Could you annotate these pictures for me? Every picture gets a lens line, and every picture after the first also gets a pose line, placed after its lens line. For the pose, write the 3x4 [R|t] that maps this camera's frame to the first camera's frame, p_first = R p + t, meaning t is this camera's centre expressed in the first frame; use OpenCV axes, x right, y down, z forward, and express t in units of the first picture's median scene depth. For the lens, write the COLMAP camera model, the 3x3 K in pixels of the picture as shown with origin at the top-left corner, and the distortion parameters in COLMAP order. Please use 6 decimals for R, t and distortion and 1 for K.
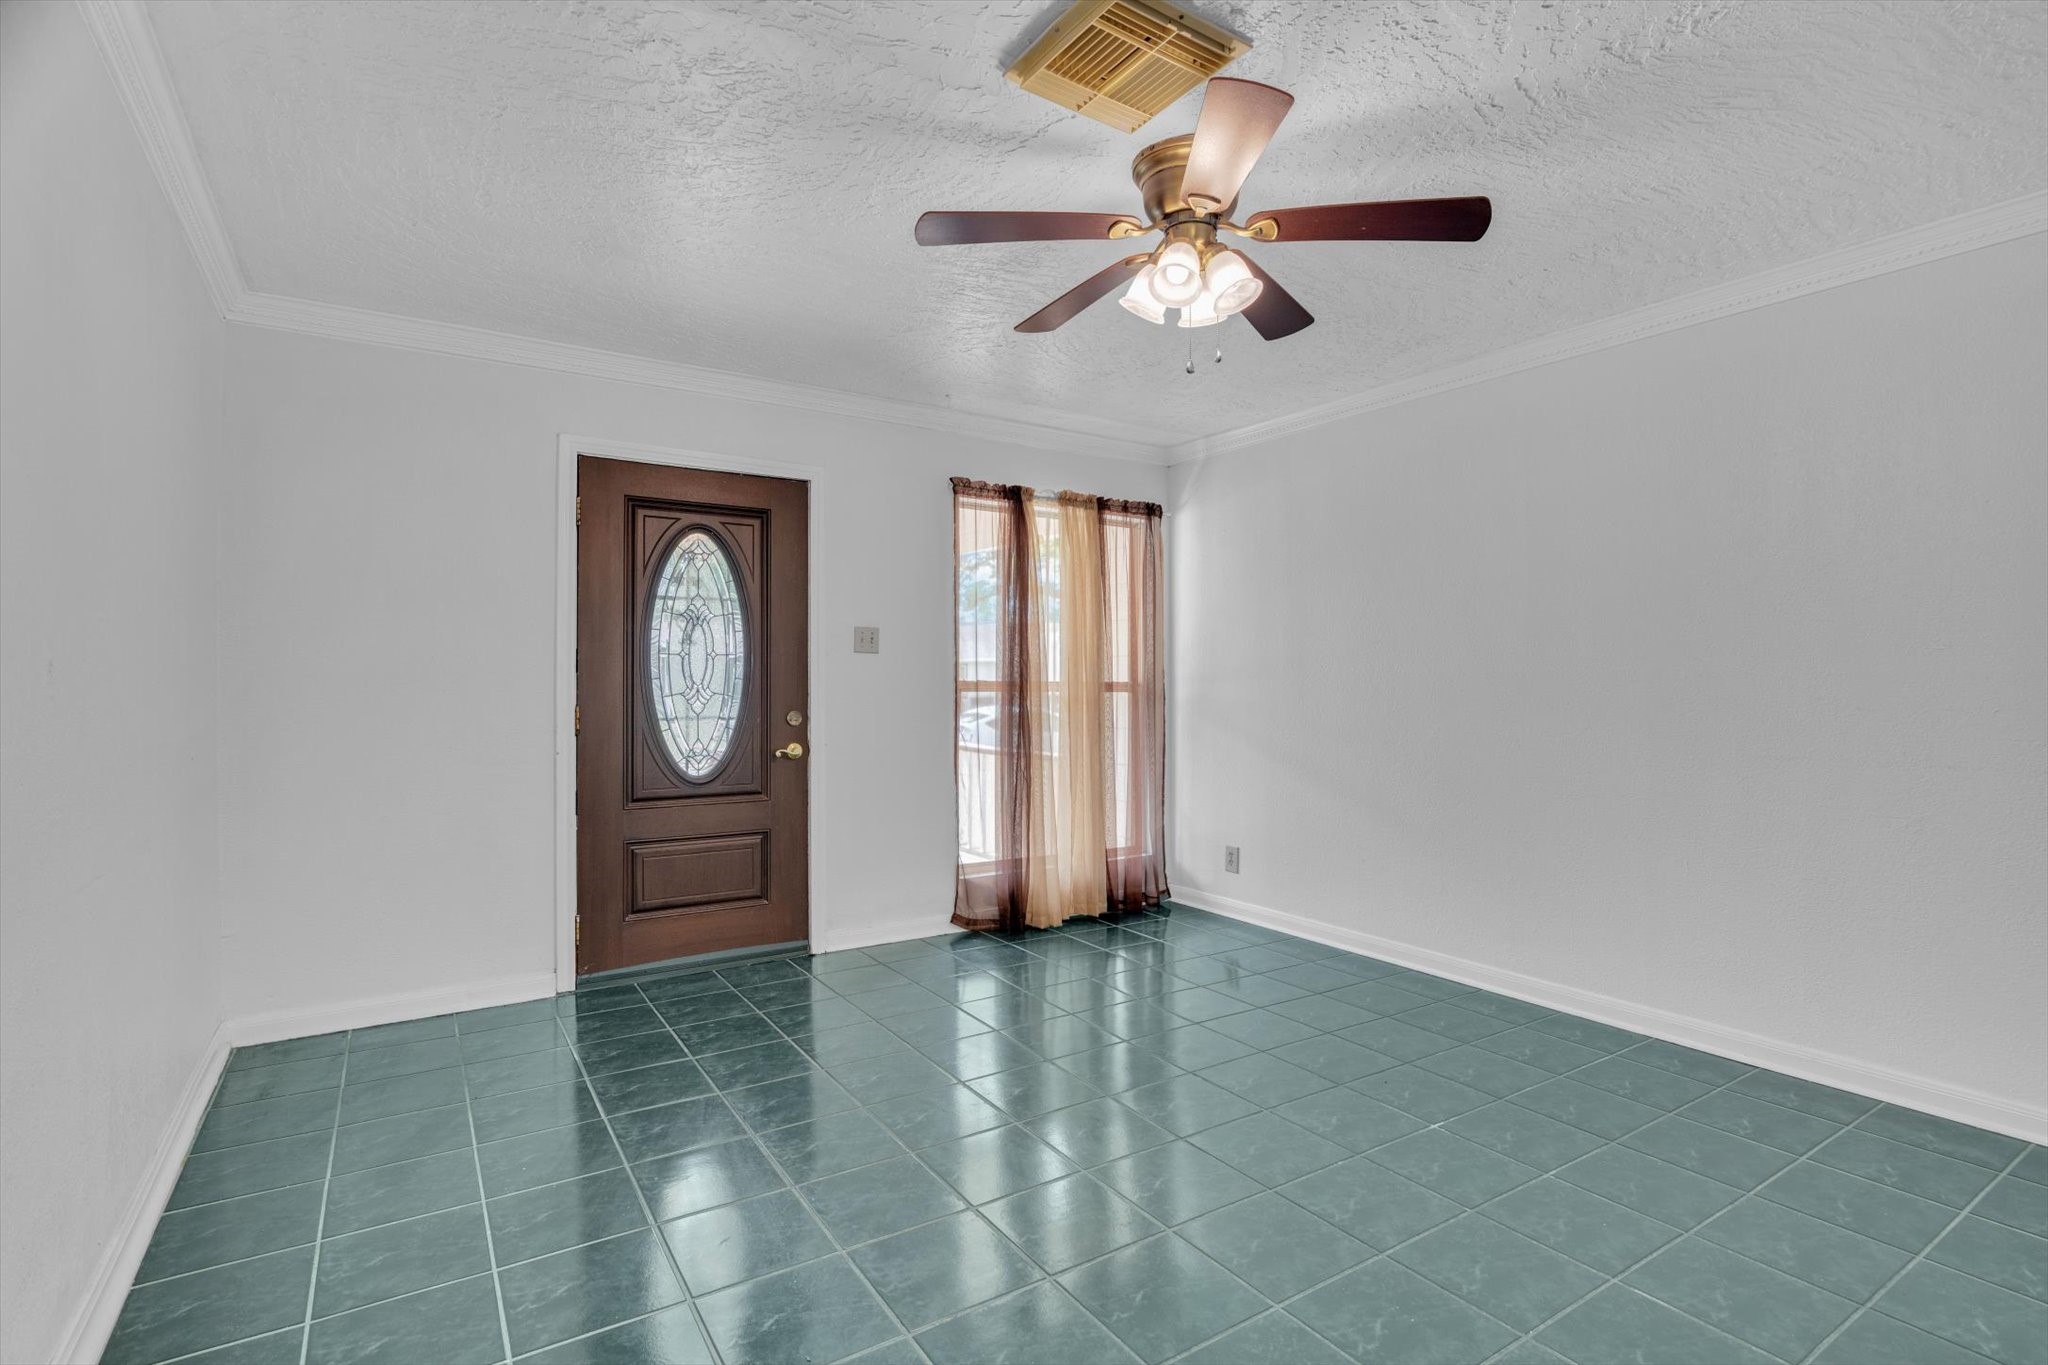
lens RADIAL K [[960.7, 0, 1018.9], [0, 960.7, 674.5], [0, 0, 1]] dist [-0.017951, 0.000316]
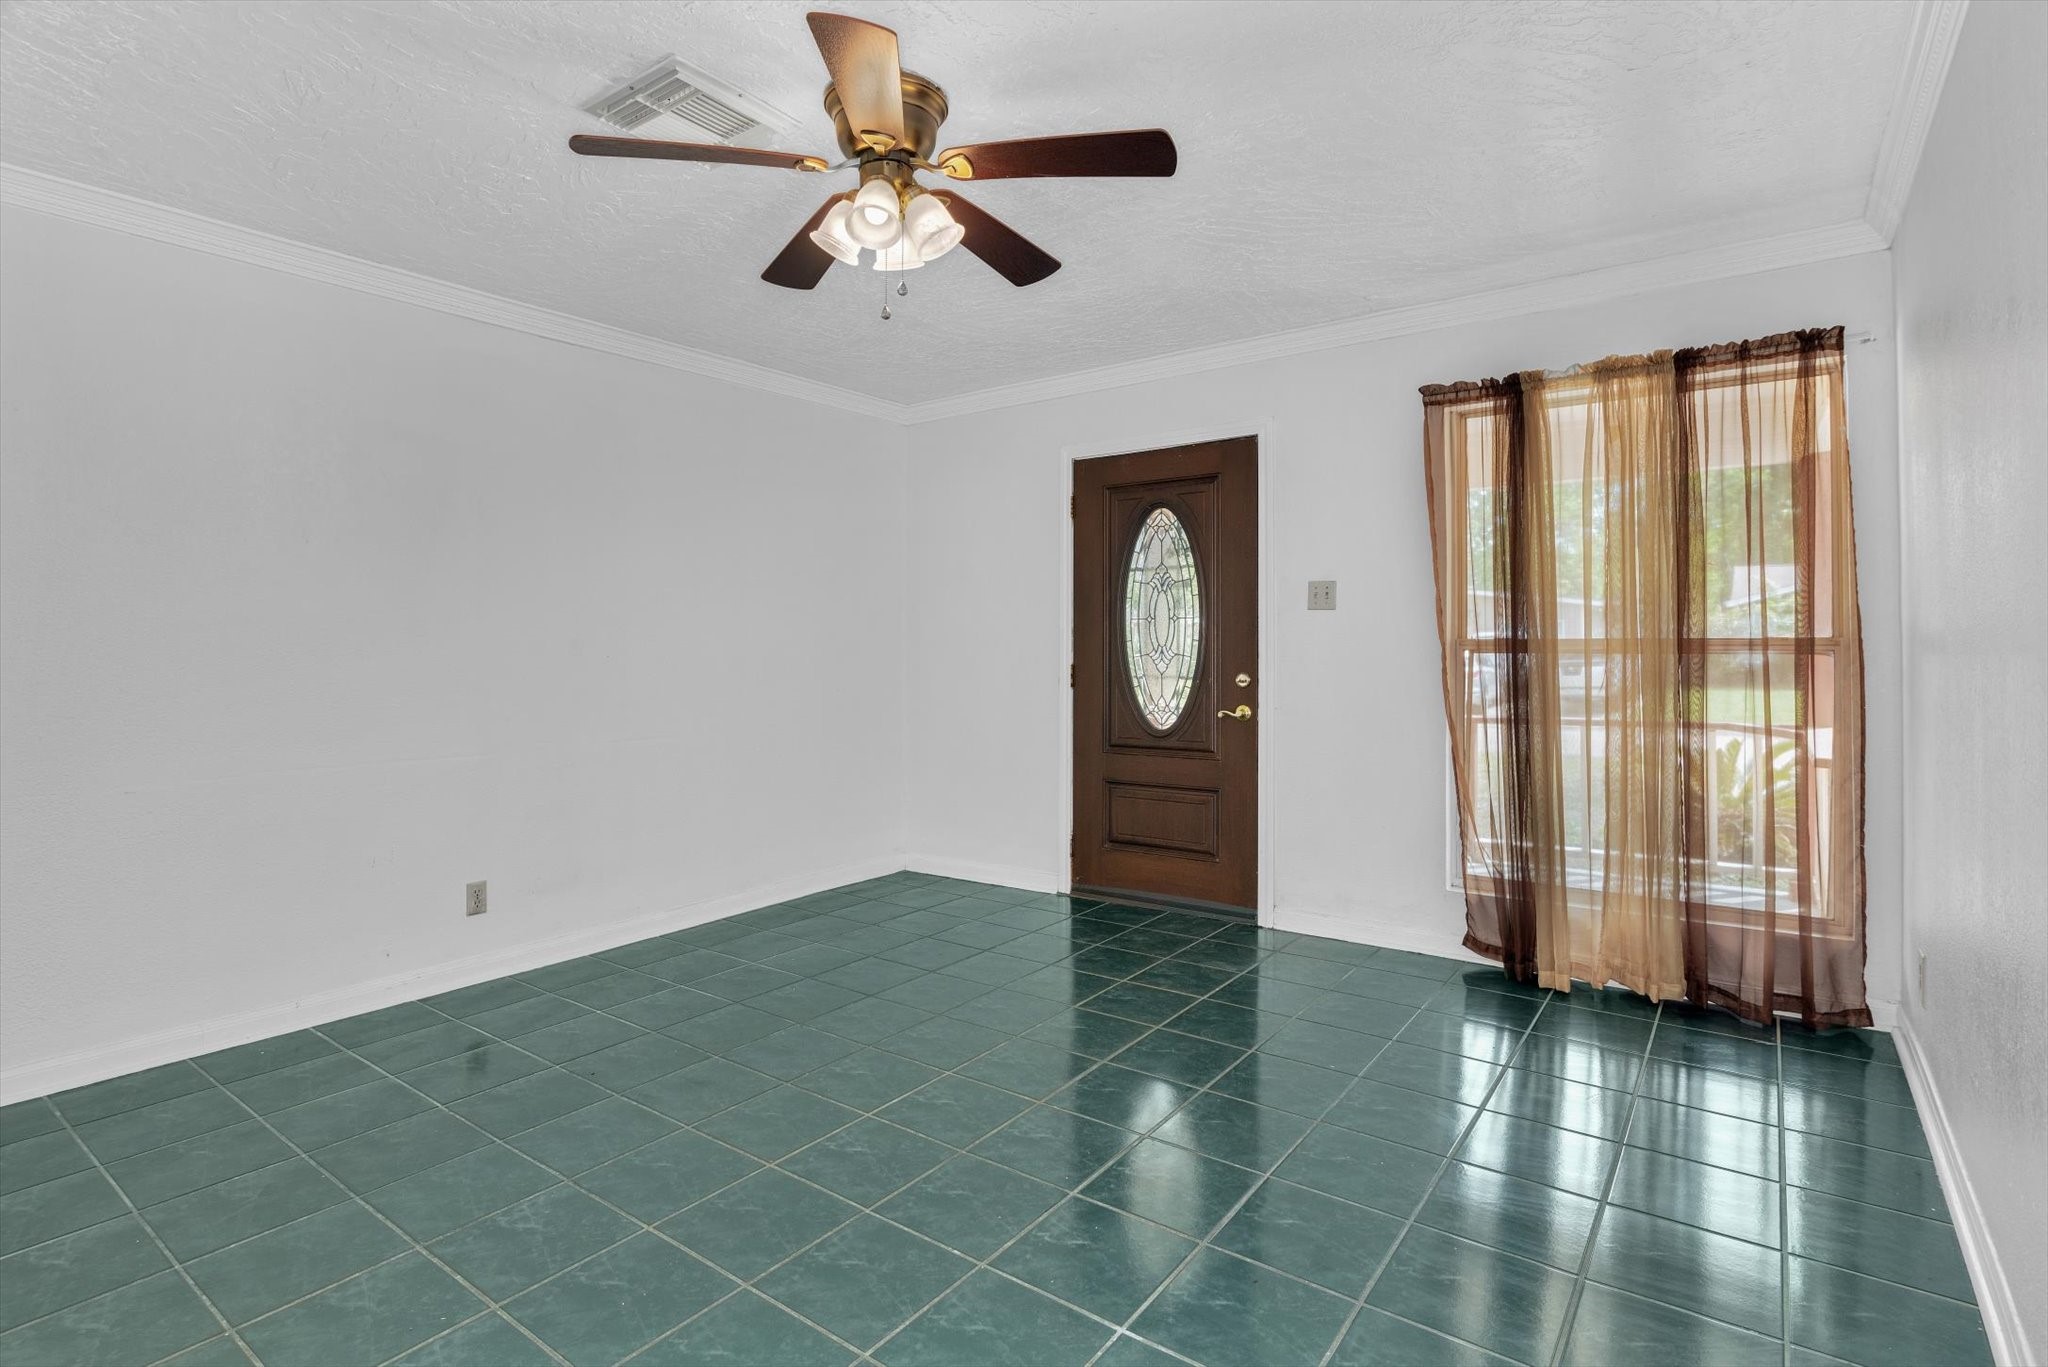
lens RADIAL K [[975.0, 0, 1062.9], [0, 975.0, 636.0], [0, 0, 1]] dist [-0.016844, 0.000284]
pose [[0.388434, -0.017365, -0.921313, 0.618183], [0.008918, 0.999846, -0.015085, 0.014032], [0.921434, -0.002356, 0.388529, 0.443125]]
